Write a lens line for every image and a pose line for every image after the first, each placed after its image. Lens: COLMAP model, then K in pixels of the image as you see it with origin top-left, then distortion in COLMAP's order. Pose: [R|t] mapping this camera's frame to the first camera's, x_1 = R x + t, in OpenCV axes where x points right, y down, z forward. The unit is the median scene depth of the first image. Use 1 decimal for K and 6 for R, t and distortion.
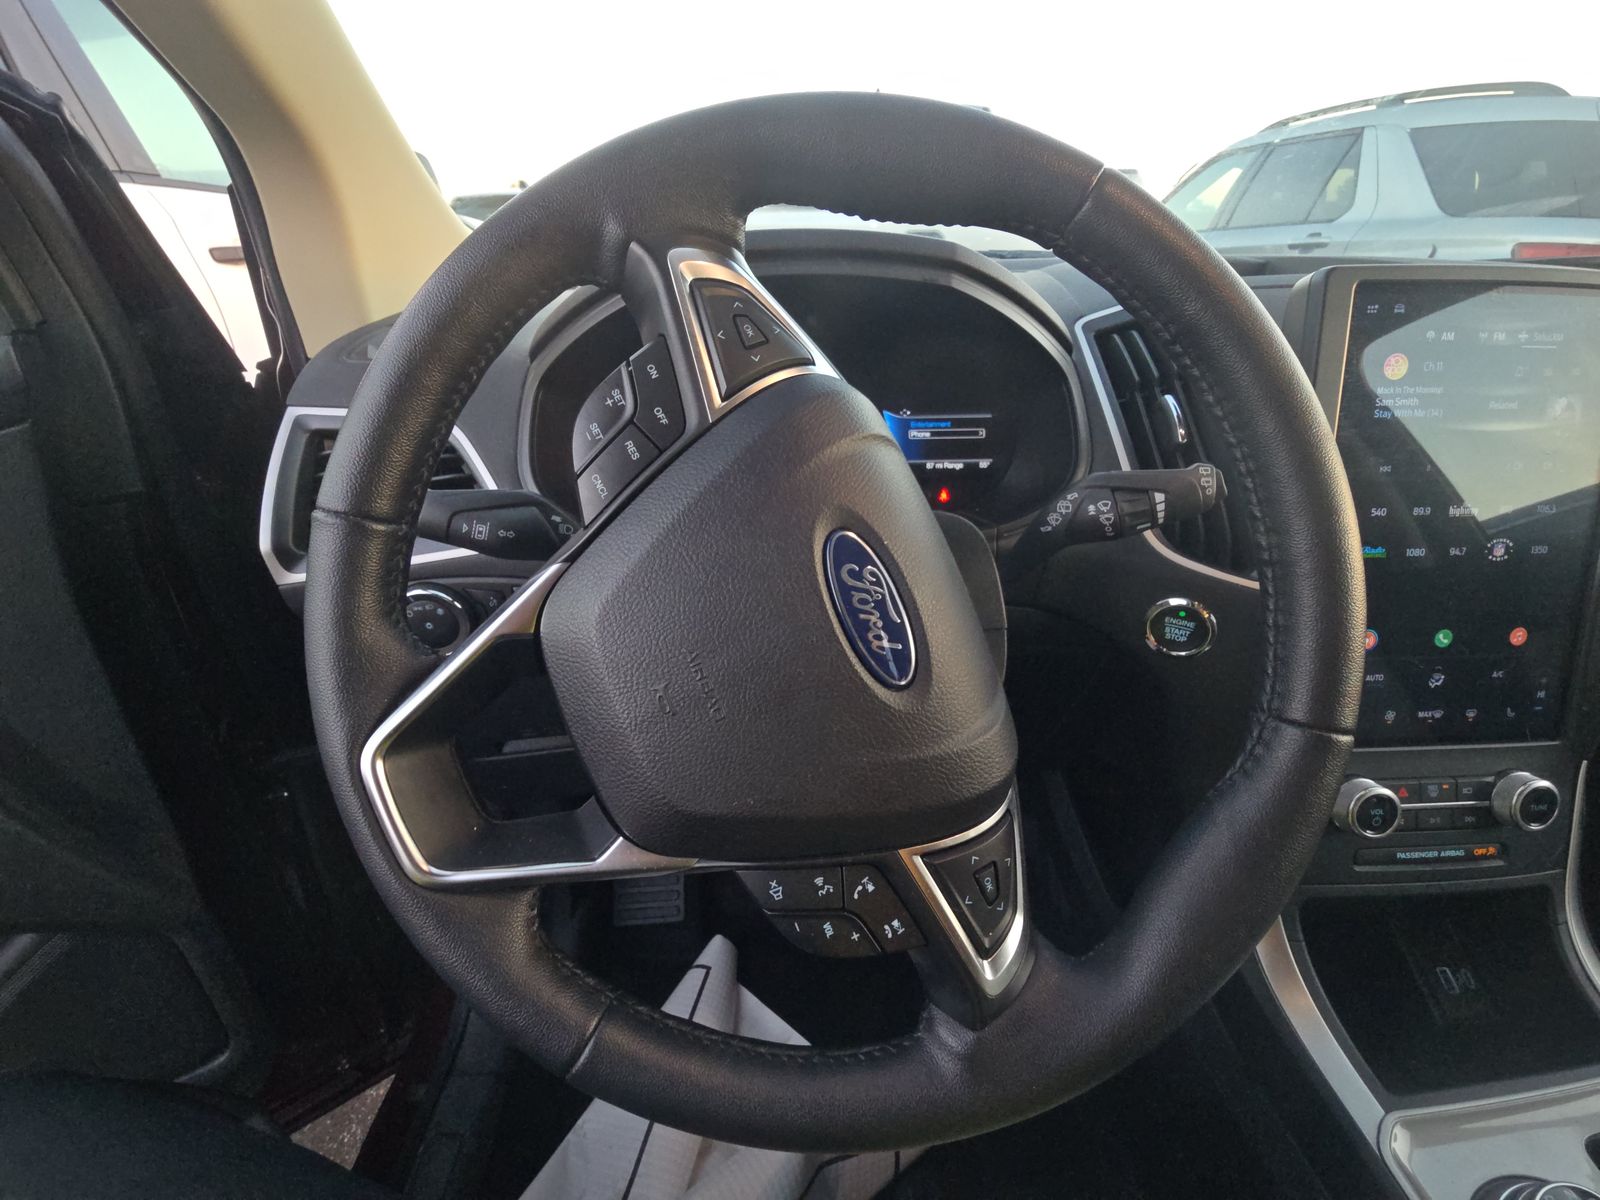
lens RADIAL K [[652.7, 0, 805.9], [0, 652.7, 609.3], [0, 0, 1]] dist [0.003230, -0.004204]
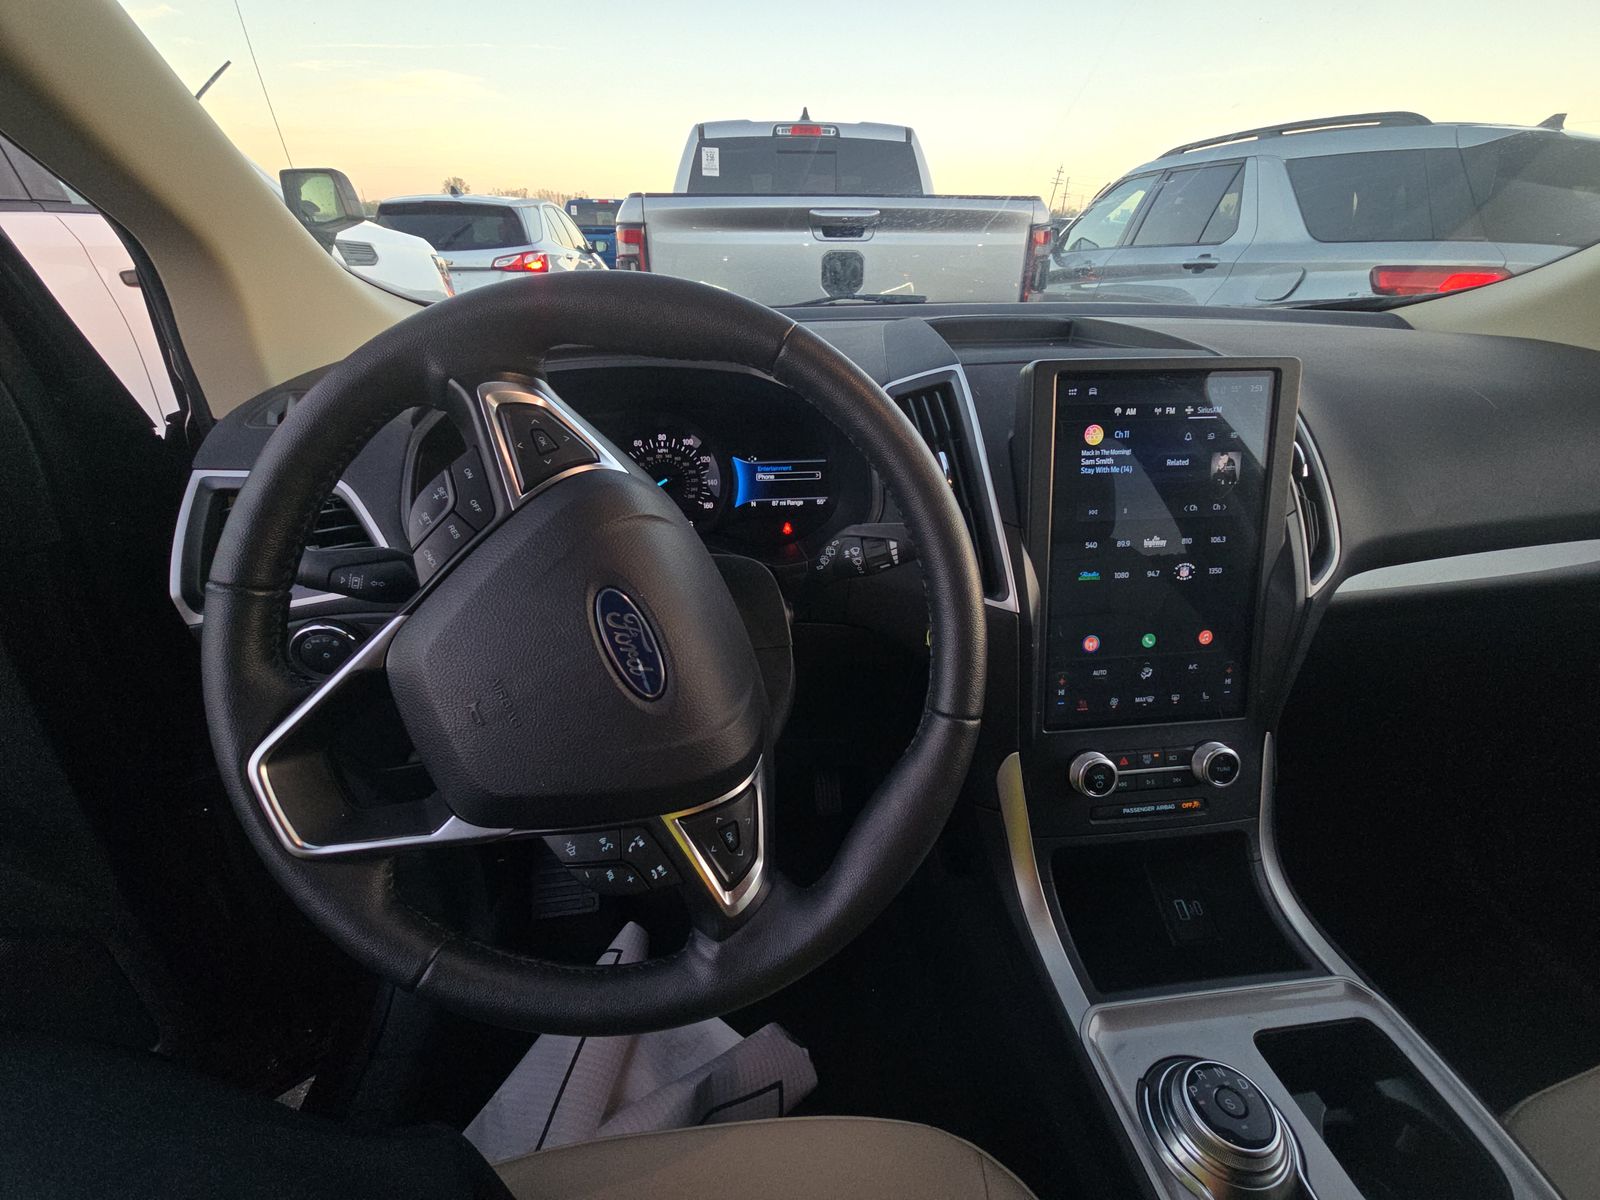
lens RADIAL K [[652.7, 0, 810.4], [0, 652.7, 606.5], [0, 0, 1]] dist [0.003230, -0.004204]
pose [[0.997197, -0.026164, 0.070103, 0.266795], [0.026400, 0.999648, -0.002449, -0.045310], [-0.070014, 0.004293, 0.997537, -0.292697]]
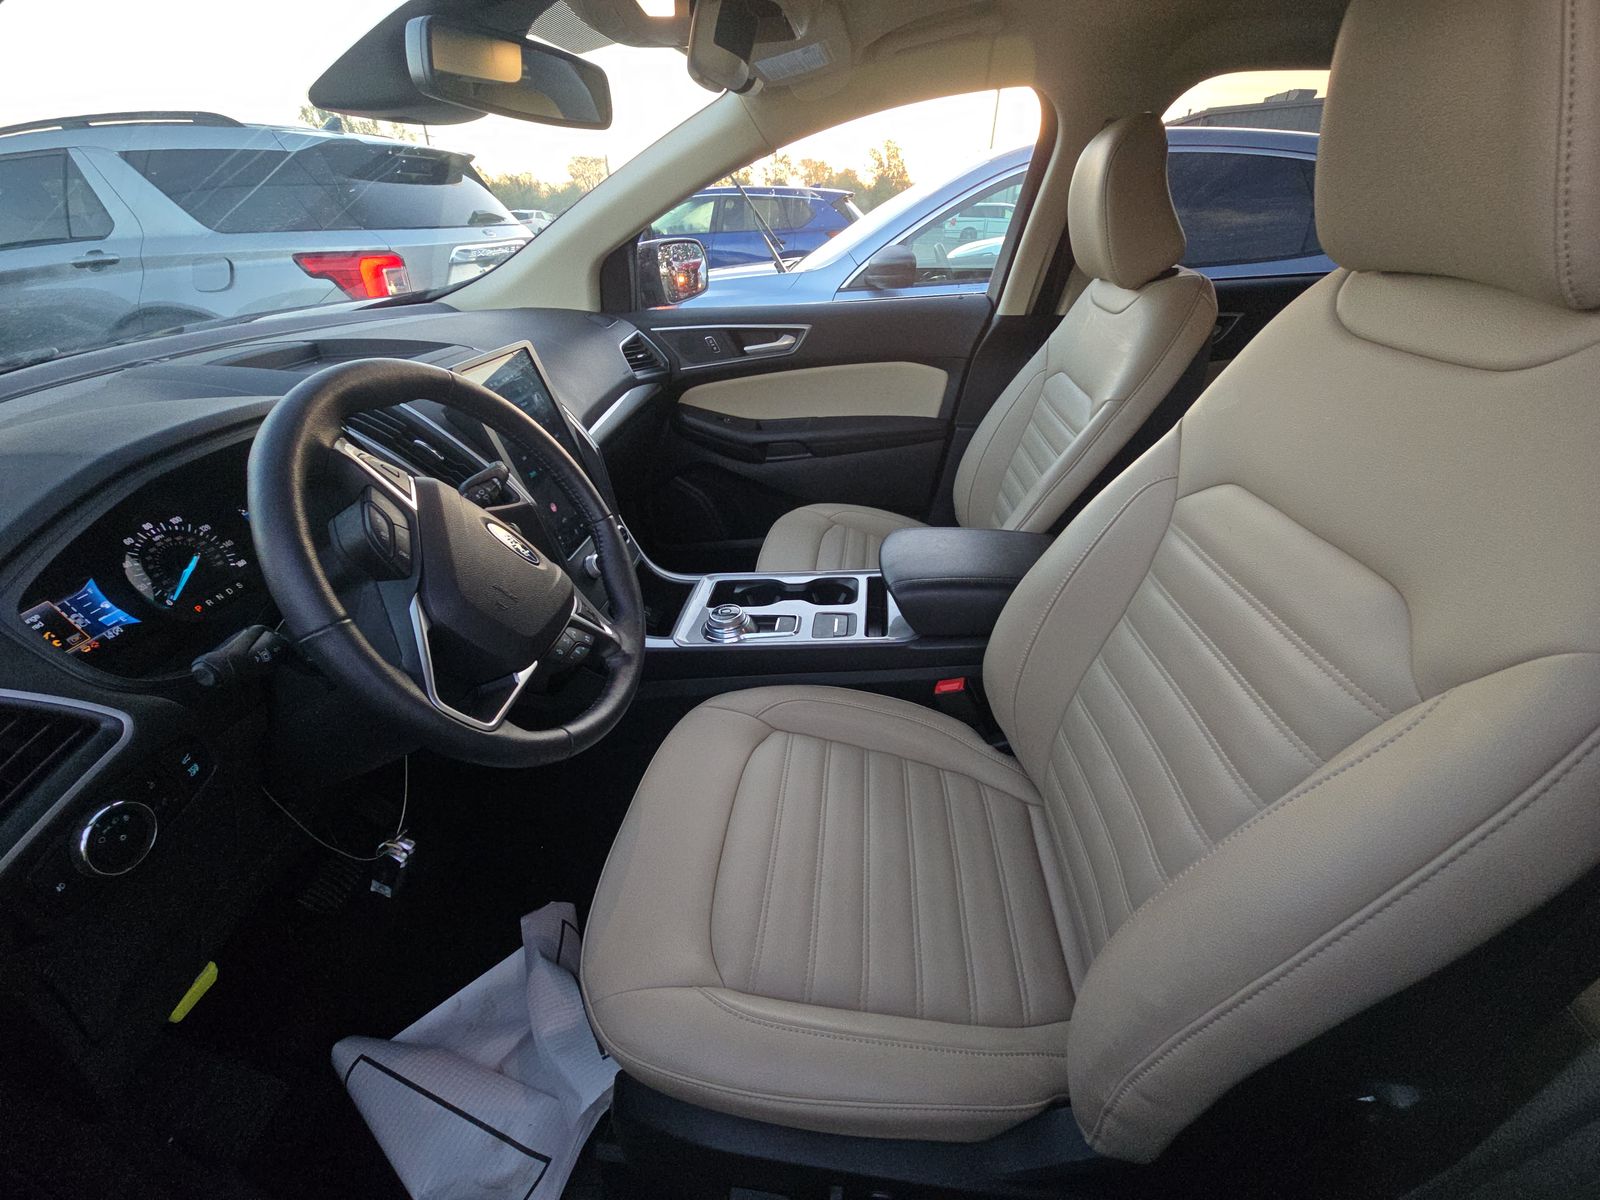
lens RADIAL K [[652.7, 0, 805.5], [0, 652.7, 607.0], [0, 0, 1]] dist [0.003230, -0.004204]
pose [[0.133747, -0.509509, 0.850007, -1.467576], [0.486251, 0.781109, 0.391700, -0.182996], [-0.863523, 0.360928, 0.352221, -0.591259]]
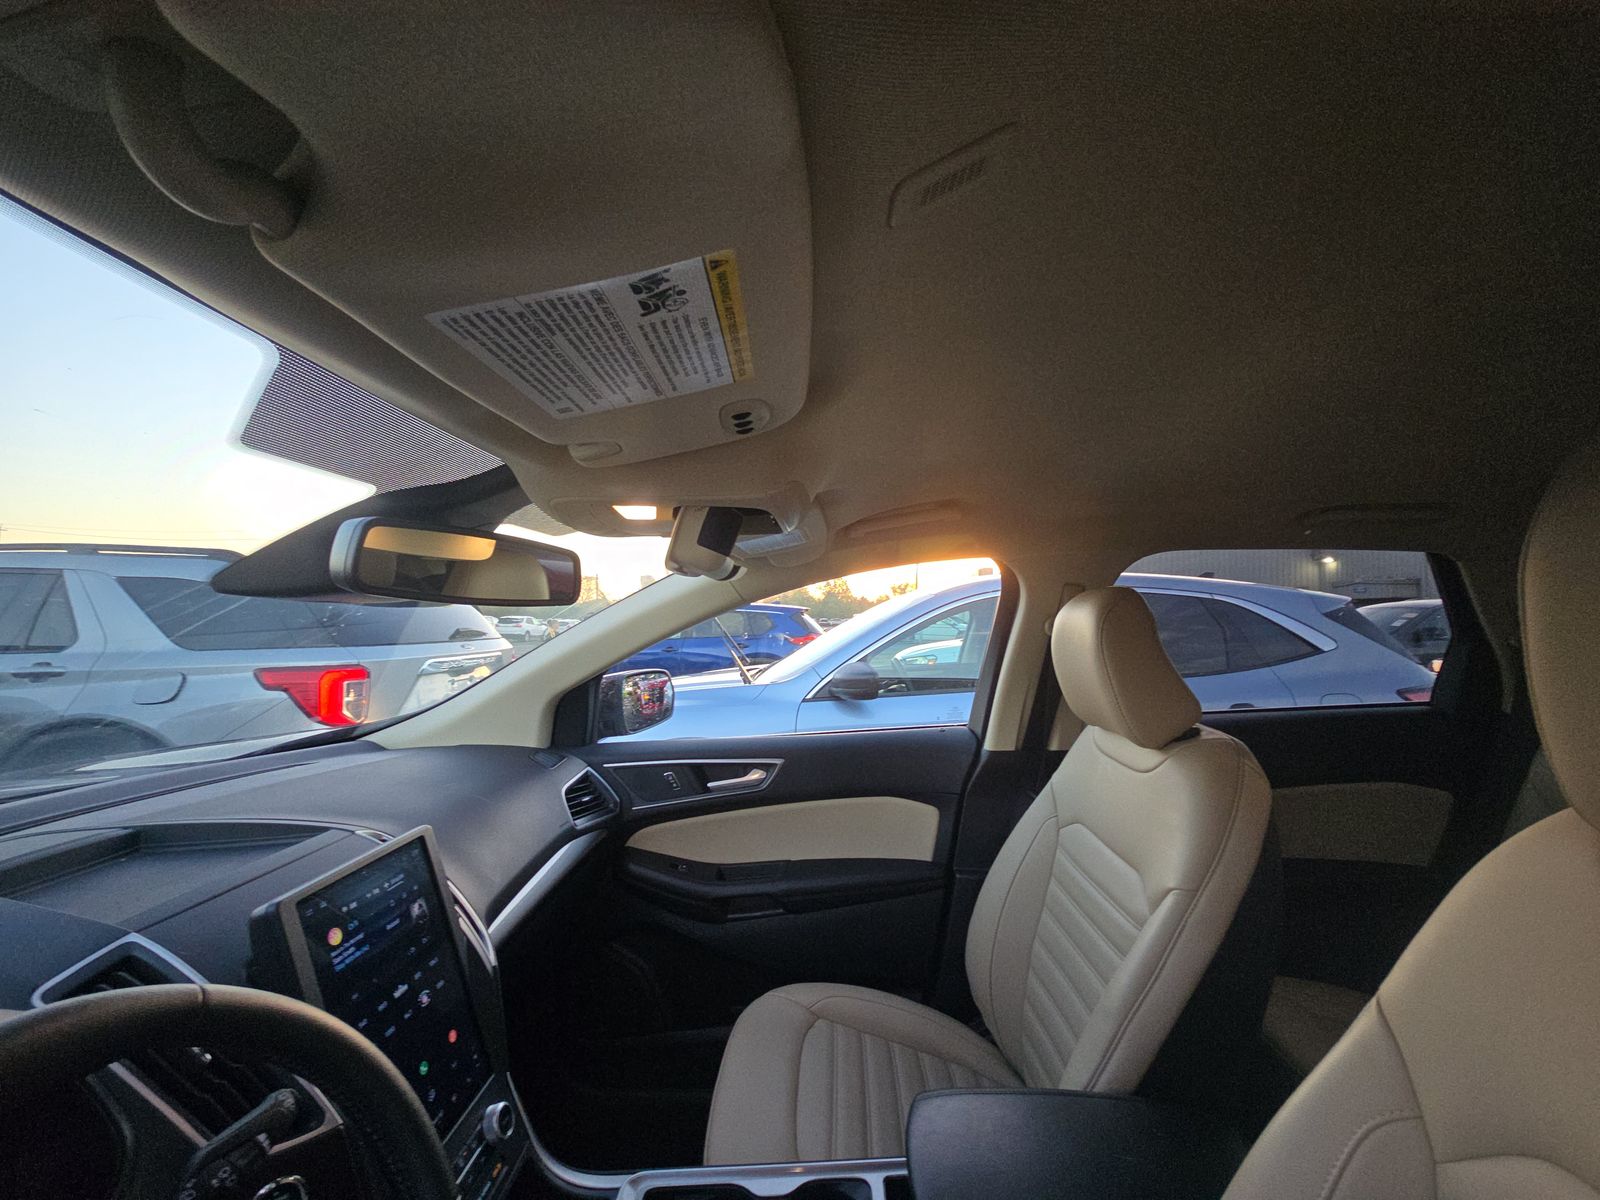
lens RADIAL K [[652.7, 0, 799.0], [0, 652.7, 594.9], [0, 0, 1]] dist [0.003230, -0.004204]
pose [[0.081700, 0.038239, 0.995923, -0.697707], [0.483569, 0.872243, -0.073159, -0.486519], [-0.871485, 0.487575, 0.052771, -0.536699]]
